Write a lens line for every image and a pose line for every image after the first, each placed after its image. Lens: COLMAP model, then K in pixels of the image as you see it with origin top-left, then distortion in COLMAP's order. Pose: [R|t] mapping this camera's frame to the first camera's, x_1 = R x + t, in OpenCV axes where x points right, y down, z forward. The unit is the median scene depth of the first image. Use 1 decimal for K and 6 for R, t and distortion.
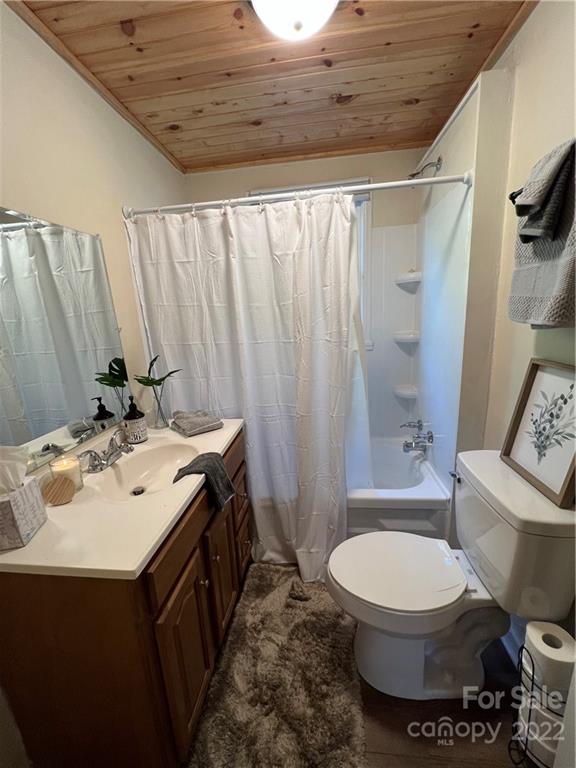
lens RADIAL K [[306.2, 0, 289.2], [0, 306.2, 384.6], [0, 0, 1]] dist [-0.001126, -0.000417]
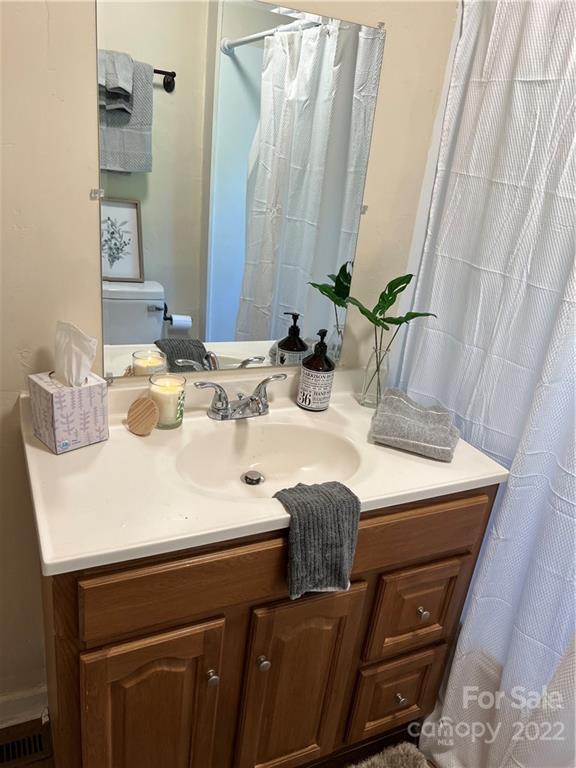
lens RADIAL K [[576.6, 0, 288.4], [0, 576.6, 385.9], [0, 0, 1]] dist [0.032075, -0.010837]
pose [[0.525104, 0.415448, -0.742744, 0.284364], [-0.324630, 0.904541, 0.276442, -0.140809], [0.786690, 0.095957, 0.609845, 0.296365]]
